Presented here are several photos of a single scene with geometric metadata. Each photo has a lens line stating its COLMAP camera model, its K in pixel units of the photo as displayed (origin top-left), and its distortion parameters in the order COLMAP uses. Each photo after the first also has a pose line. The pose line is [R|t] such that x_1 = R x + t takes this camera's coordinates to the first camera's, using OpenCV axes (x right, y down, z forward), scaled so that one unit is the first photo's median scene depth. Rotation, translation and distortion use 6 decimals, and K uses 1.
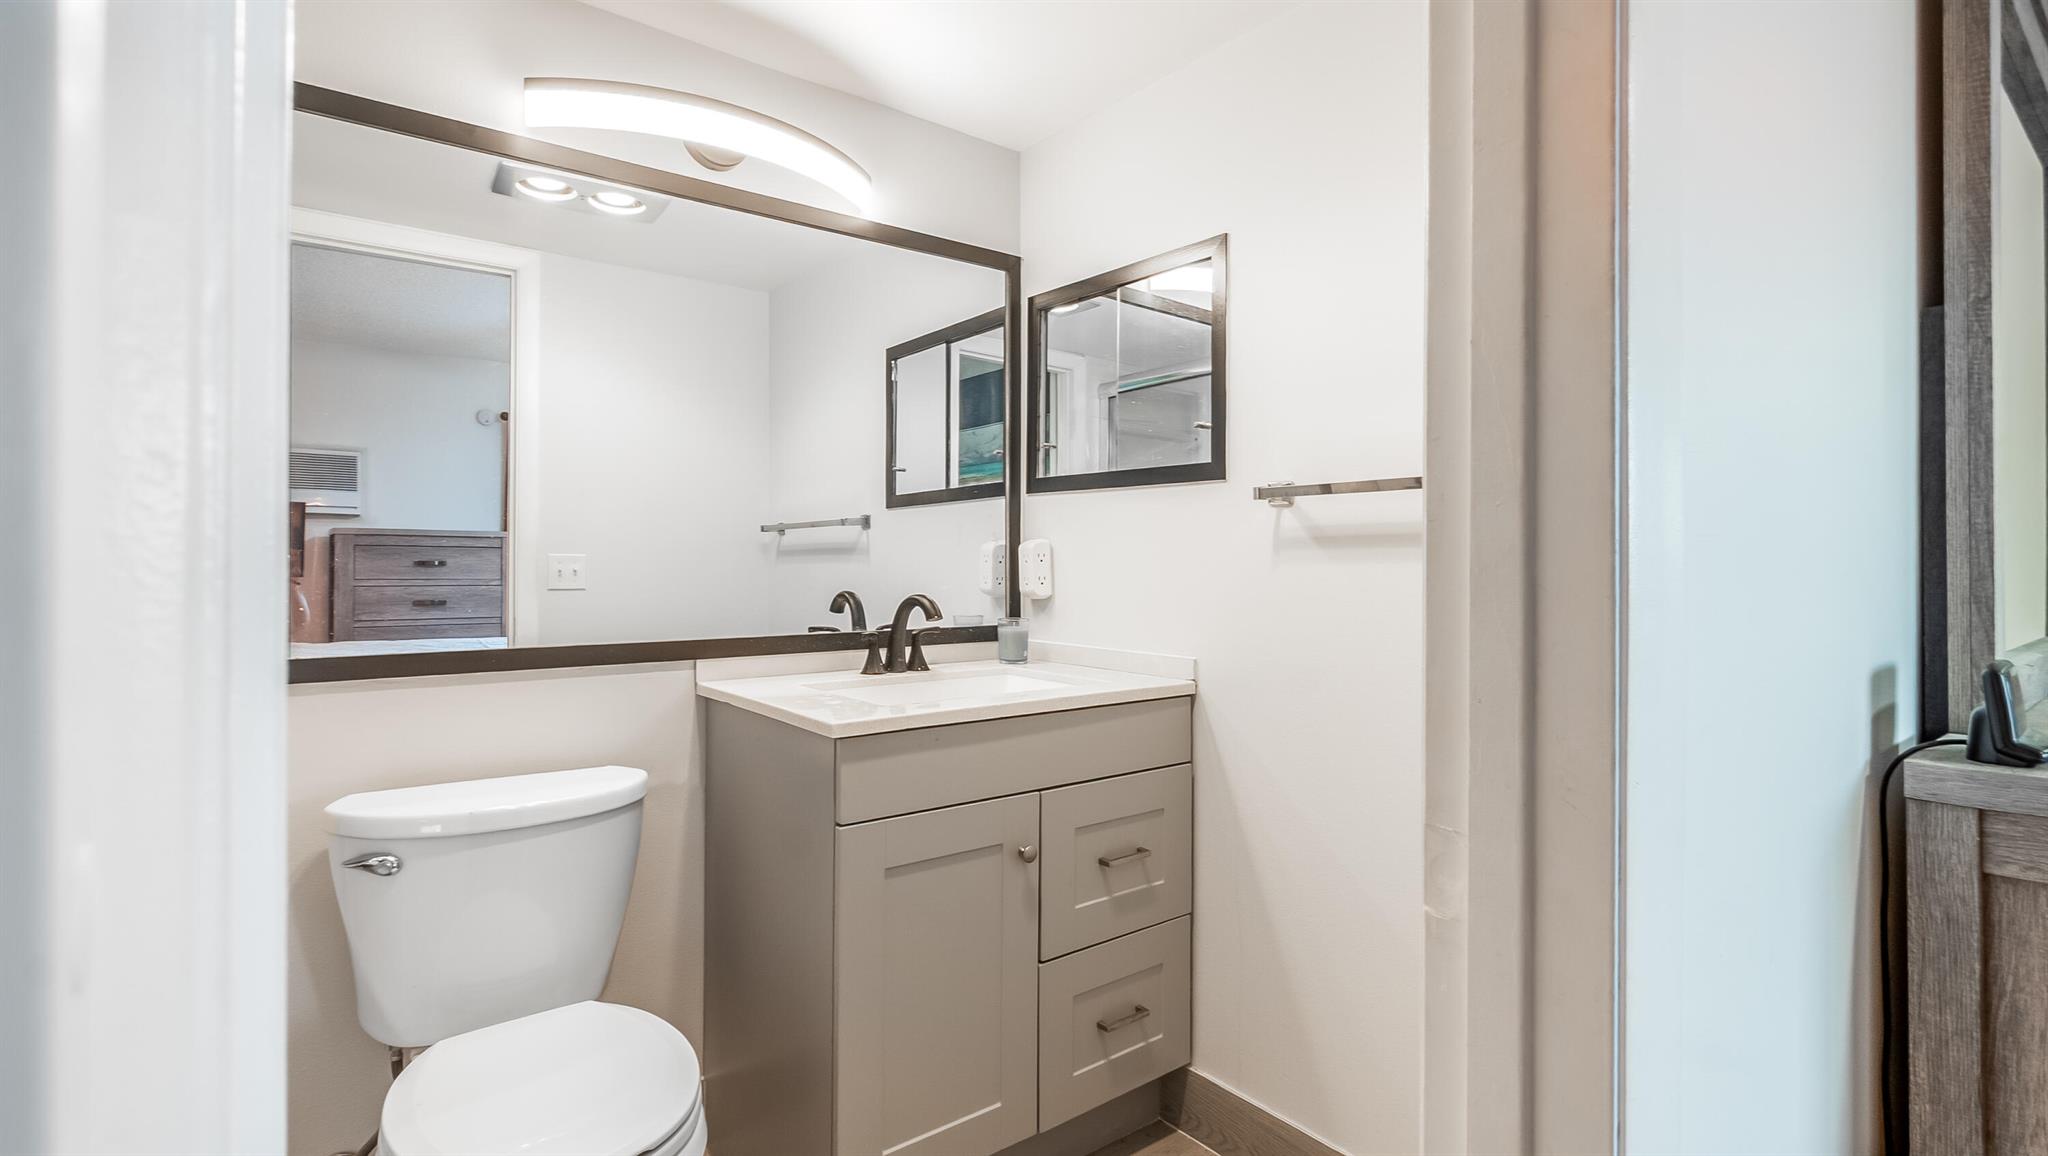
lens RADIAL K [[951.9, 0, 1030.9], [0, 951.9, 566.2], [0, 0, 1]] dist [-0.009714, 0.000425]
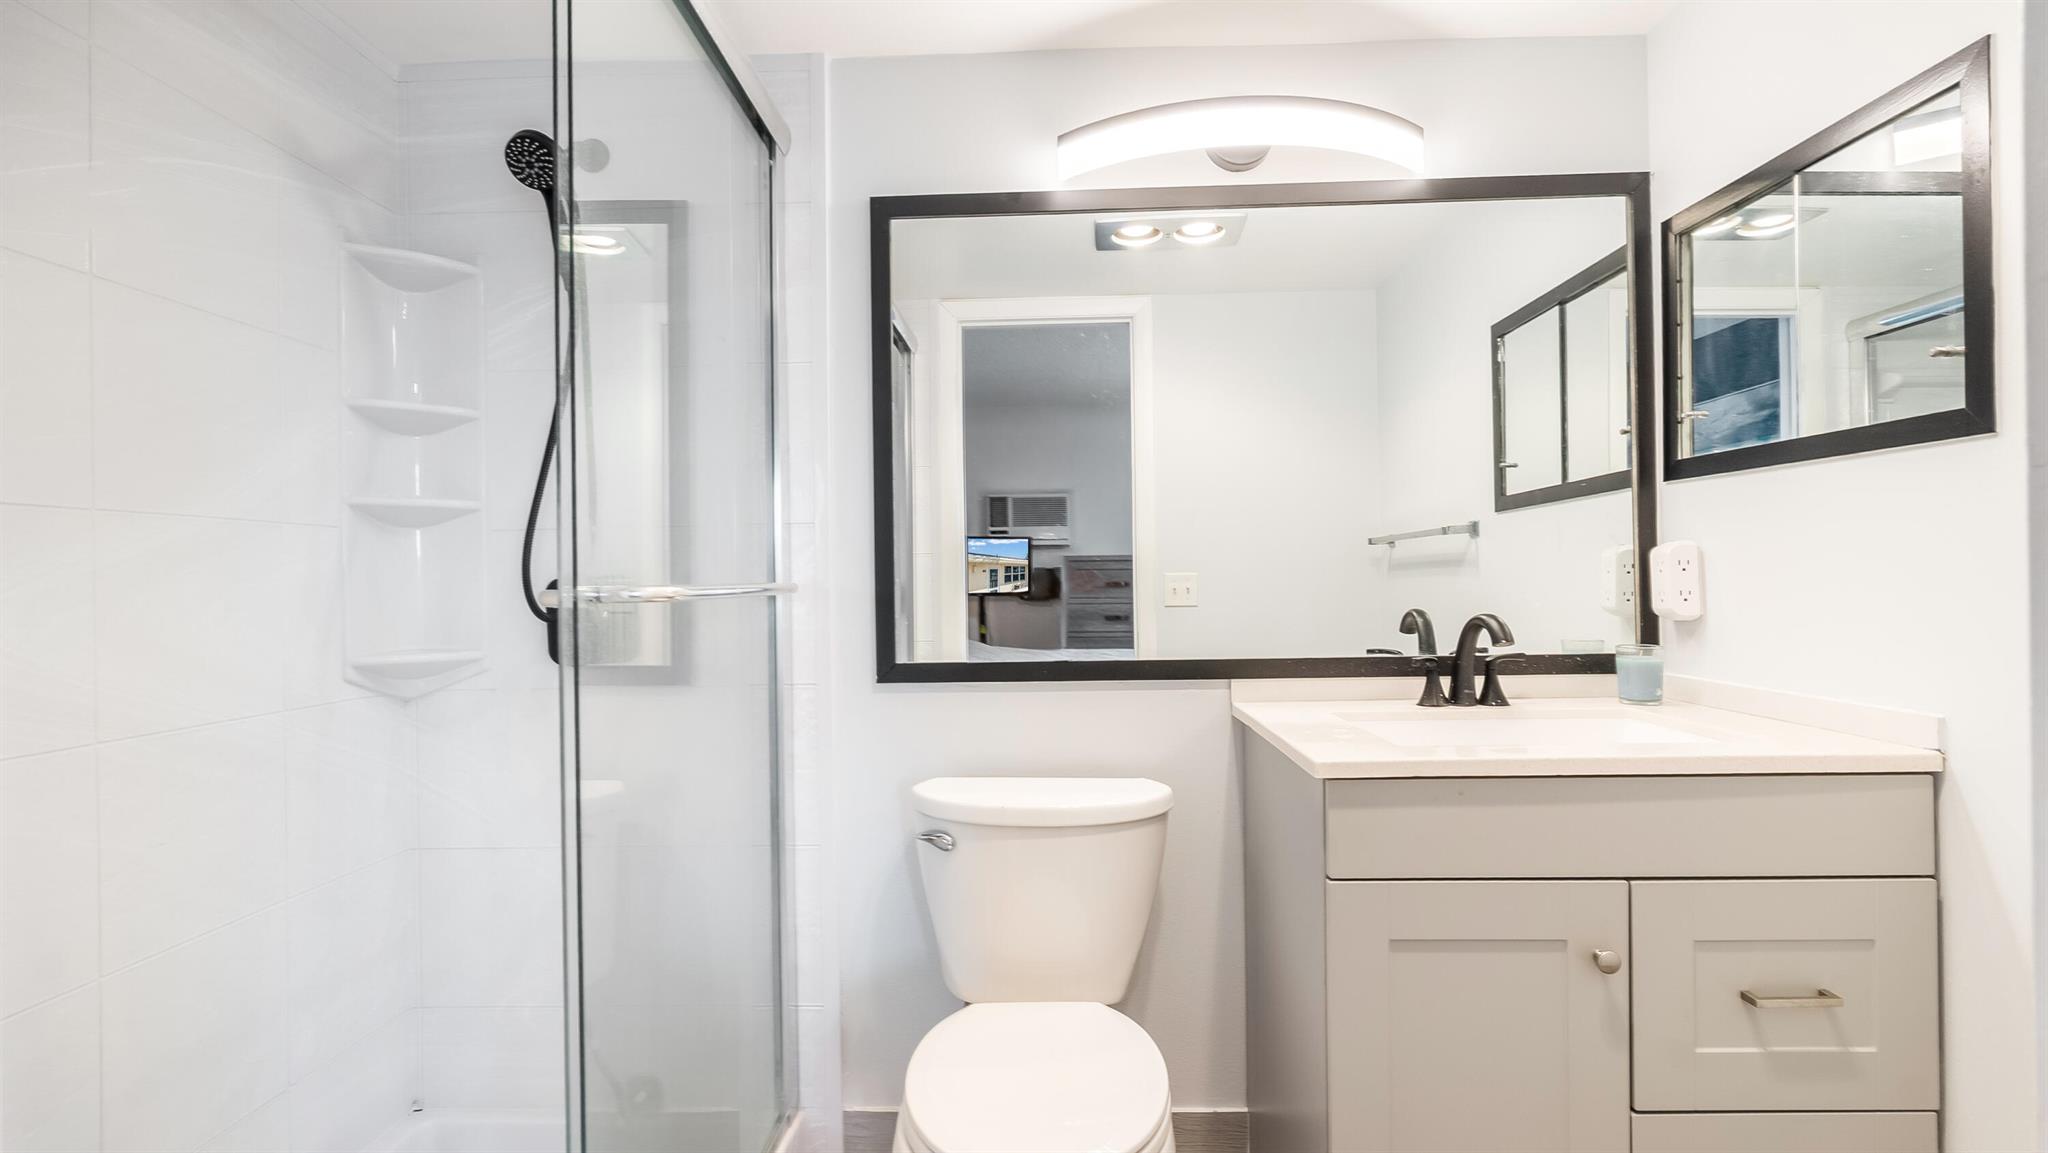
lens RADIAL K [[952.9, 0, 1023.3], [0, 952.9, 584.1], [0, 0, 1]] dist [-0.006173, 0.000020]
pose [[0.768252, -0.012924, -0.640017, 0.094819], [0.013750, 0.999899, -0.003685, 0.001451], [0.640000, -0.005969, 0.768352, 0.099460]]
